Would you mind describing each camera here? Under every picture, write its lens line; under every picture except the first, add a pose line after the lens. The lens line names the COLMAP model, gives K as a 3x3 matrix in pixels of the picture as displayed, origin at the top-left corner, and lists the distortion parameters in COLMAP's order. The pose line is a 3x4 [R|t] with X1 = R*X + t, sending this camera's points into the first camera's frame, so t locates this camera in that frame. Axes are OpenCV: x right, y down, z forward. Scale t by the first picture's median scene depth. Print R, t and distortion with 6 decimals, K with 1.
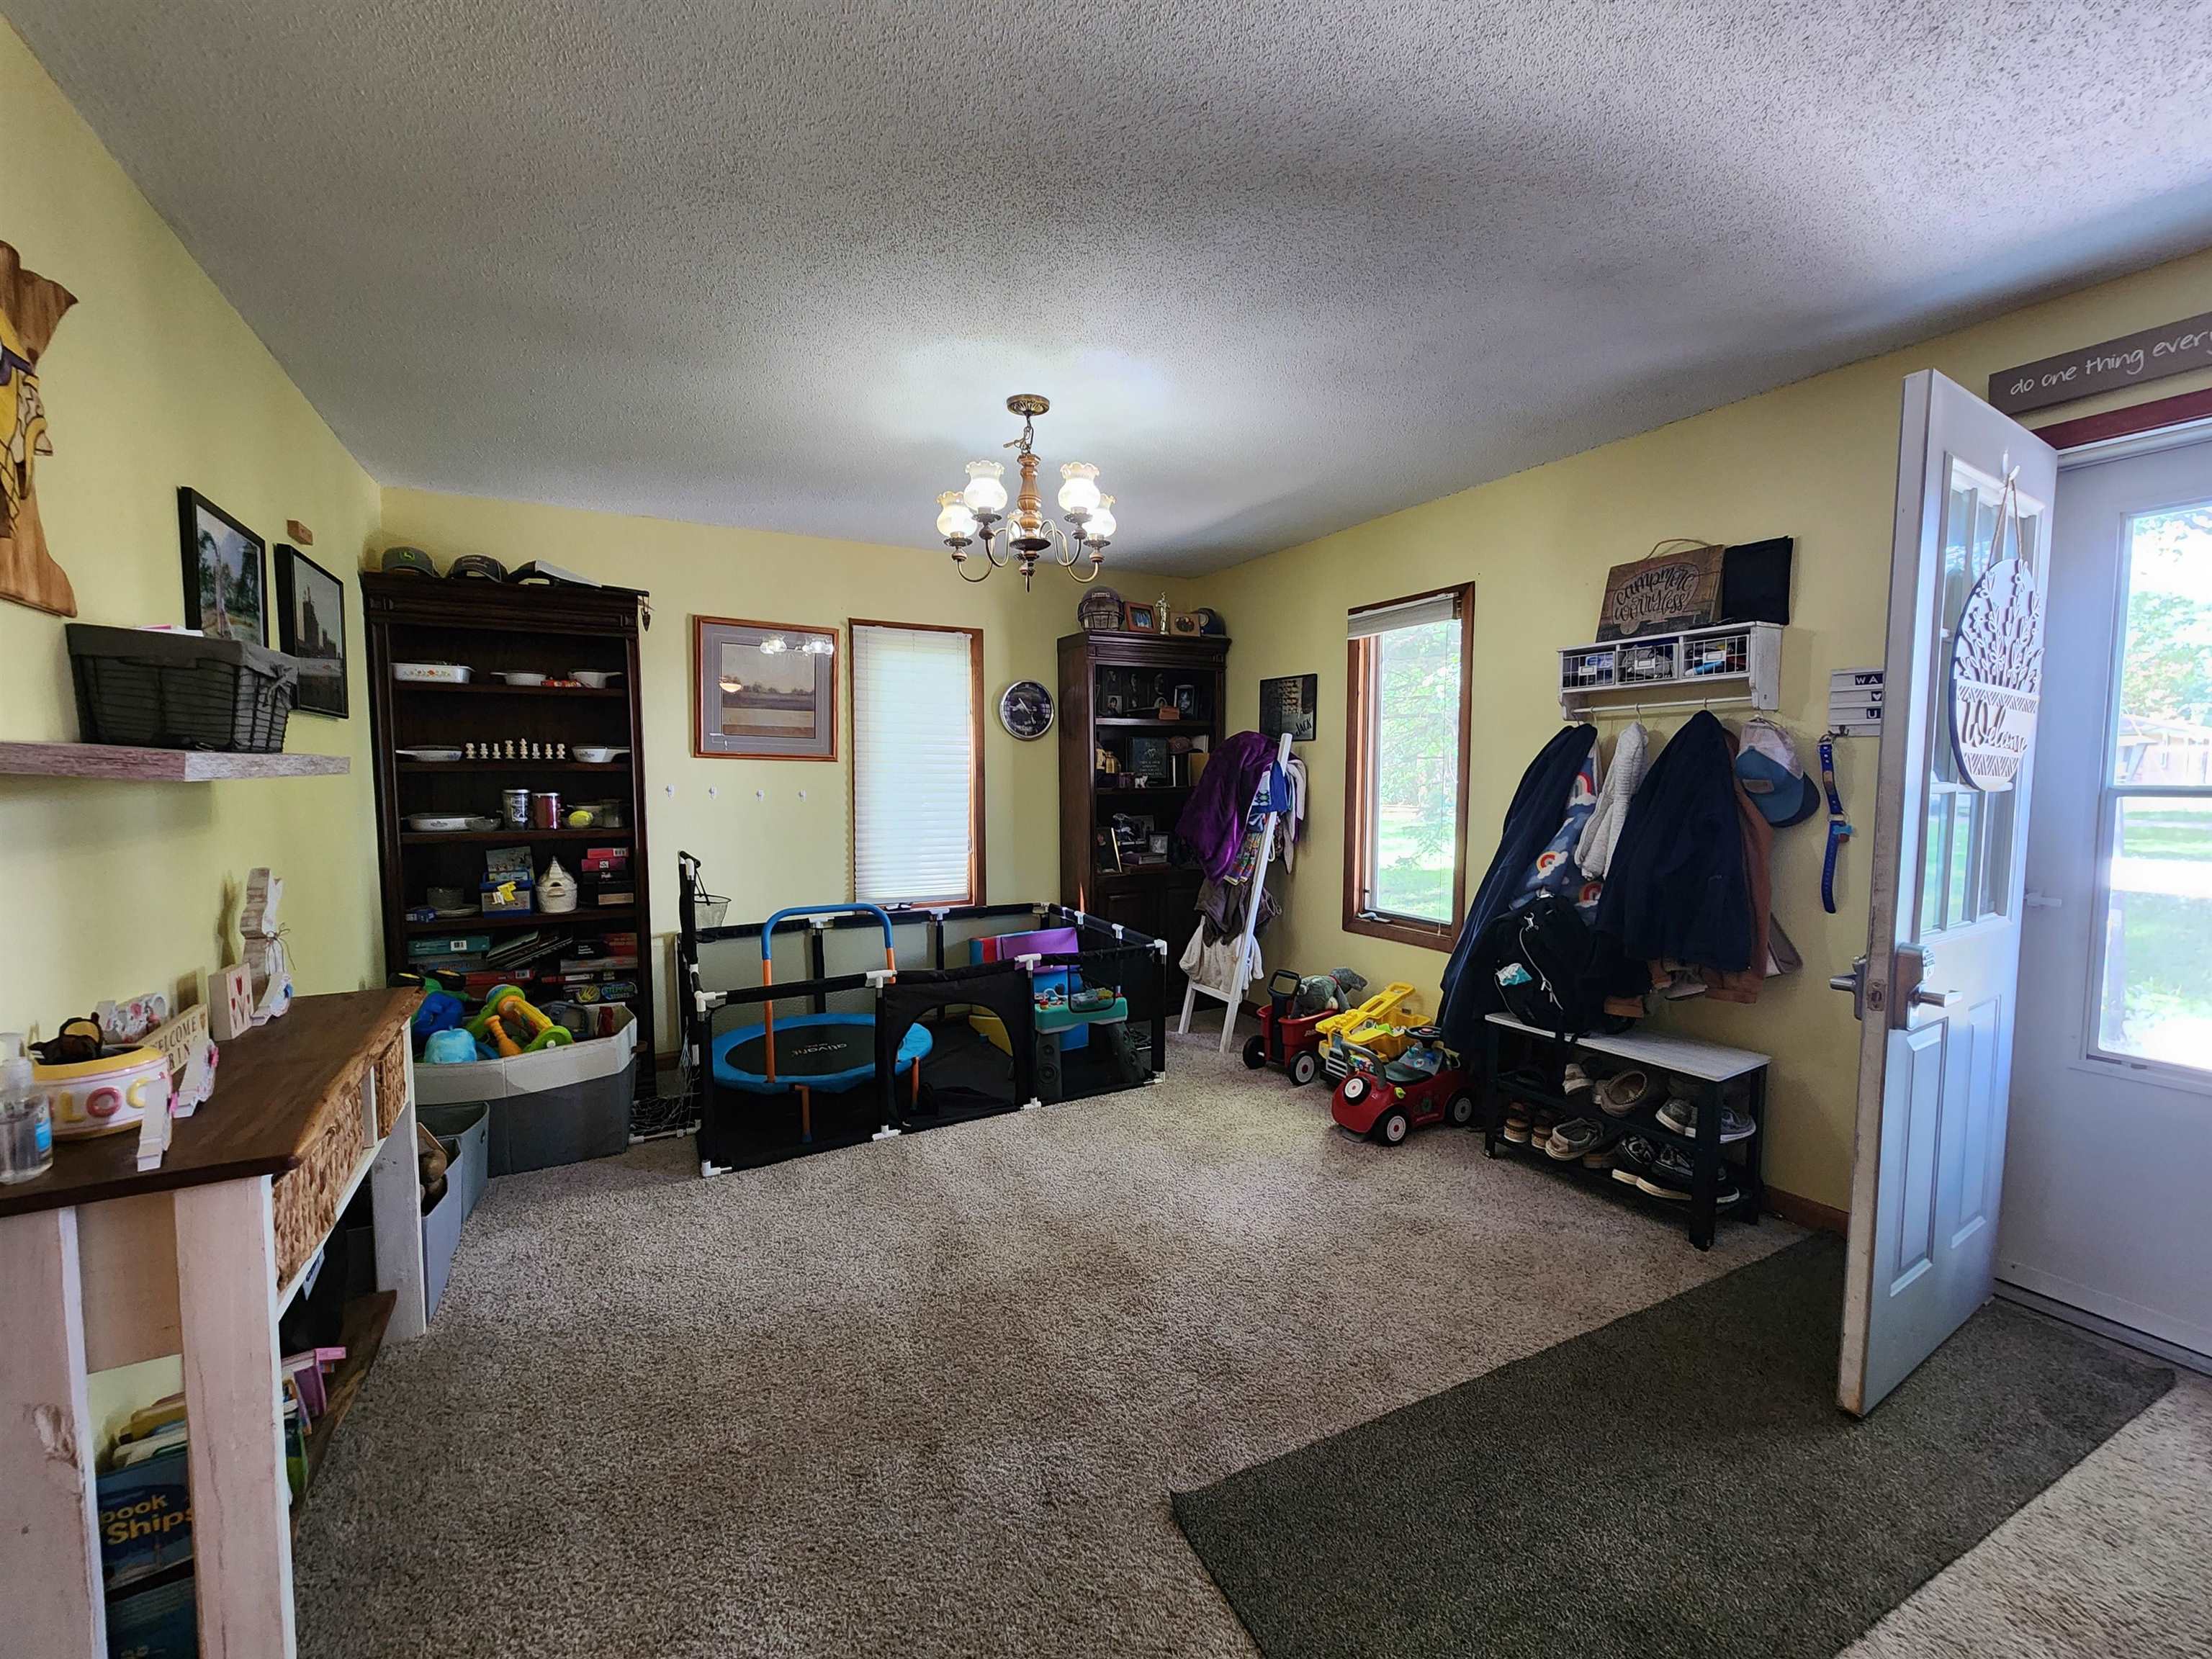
lens RADIAL K [[922.9, 0, 1106.0], [0, 922.9, 829.5], [0, 0, 1]] dist [-0.001919, -0.000173]
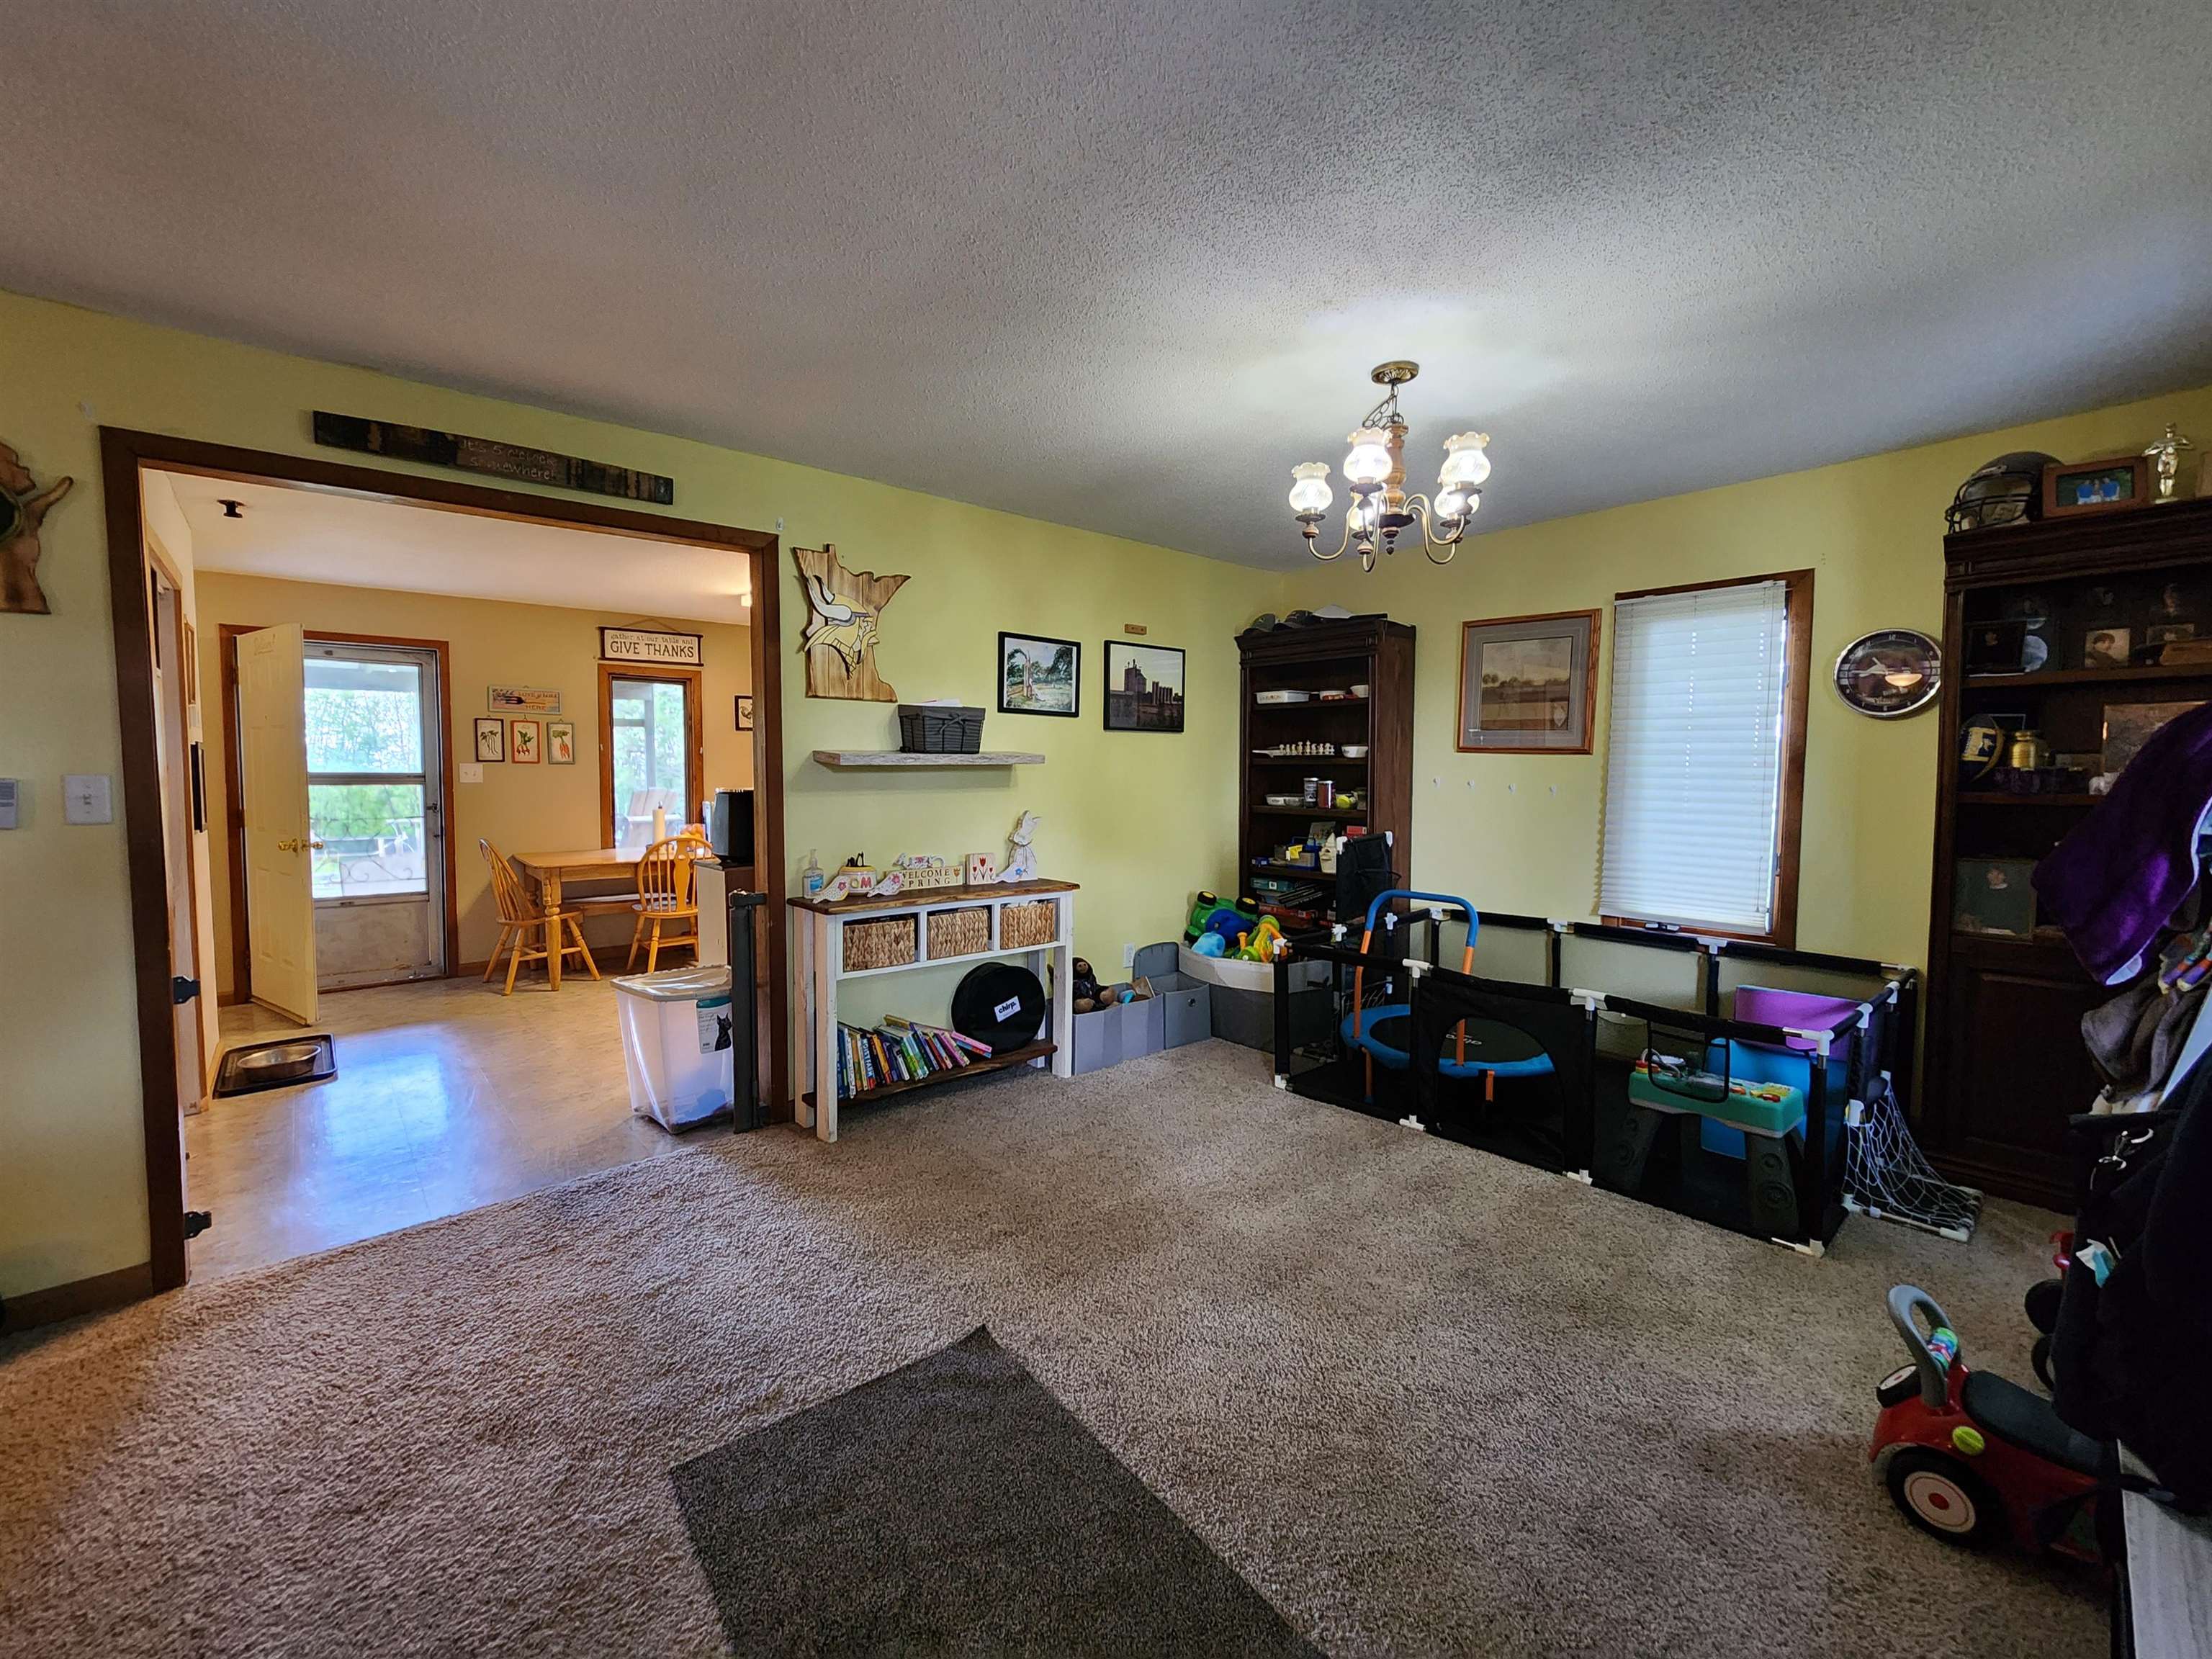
lens RADIAL K [[936.4, 0, 1106.0], [0, 936.4, 829.5], [0, 0, 1]] dist [0.003412, 0.000611]
pose [[0.203289, 0.067496, -0.976790, 0.621724], [-0.064015, 0.996403, 0.055528, -0.024081], [0.977024, 0.051241, 0.206878, 0.411041]]
